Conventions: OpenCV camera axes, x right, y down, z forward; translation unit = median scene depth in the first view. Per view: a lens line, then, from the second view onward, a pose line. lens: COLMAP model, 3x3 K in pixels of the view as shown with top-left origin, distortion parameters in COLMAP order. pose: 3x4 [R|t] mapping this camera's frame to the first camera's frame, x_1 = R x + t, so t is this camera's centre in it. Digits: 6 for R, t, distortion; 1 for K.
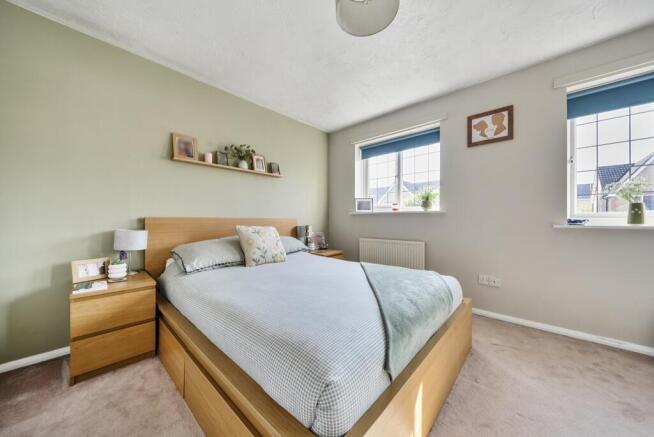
lens RADIAL K [[229.1, 0, 327.3], [0, 229.1, 218.9], [0, 0, 1]] dist [-0.005649, 0.000459]
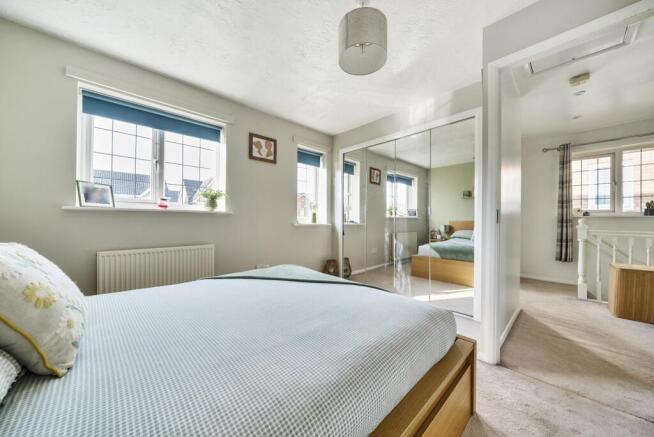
lens RADIAL K [[229.1, 0, 326.2], [0, 229.1, 221.5], [0, 0, 1]] dist [-0.005649, 0.000459]
pose [[0.072586, -0.005972, 0.997344, -0.489756], [-0.011509, 0.999910, 0.006825, -0.003289], [-0.997296, -0.011974, 0.072511, 0.481877]]
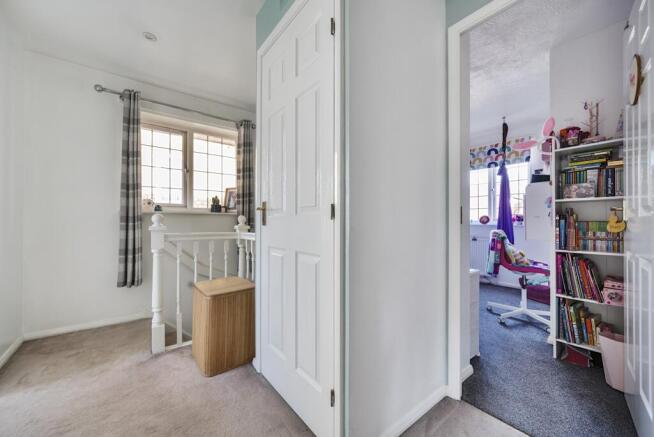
lens RADIAL K [[251.9, 0, 326.8], [0, 251.9, 219.3], [0, 0, 1]] dist [-0.007842, 0.000149]
pose [[-0.985913, -0.004463, 0.167202, -0.293180], [-0.005934, 0.999948, -0.008298, -0.004591], [-0.167156, -0.009173, -0.985888, 0.305940]]
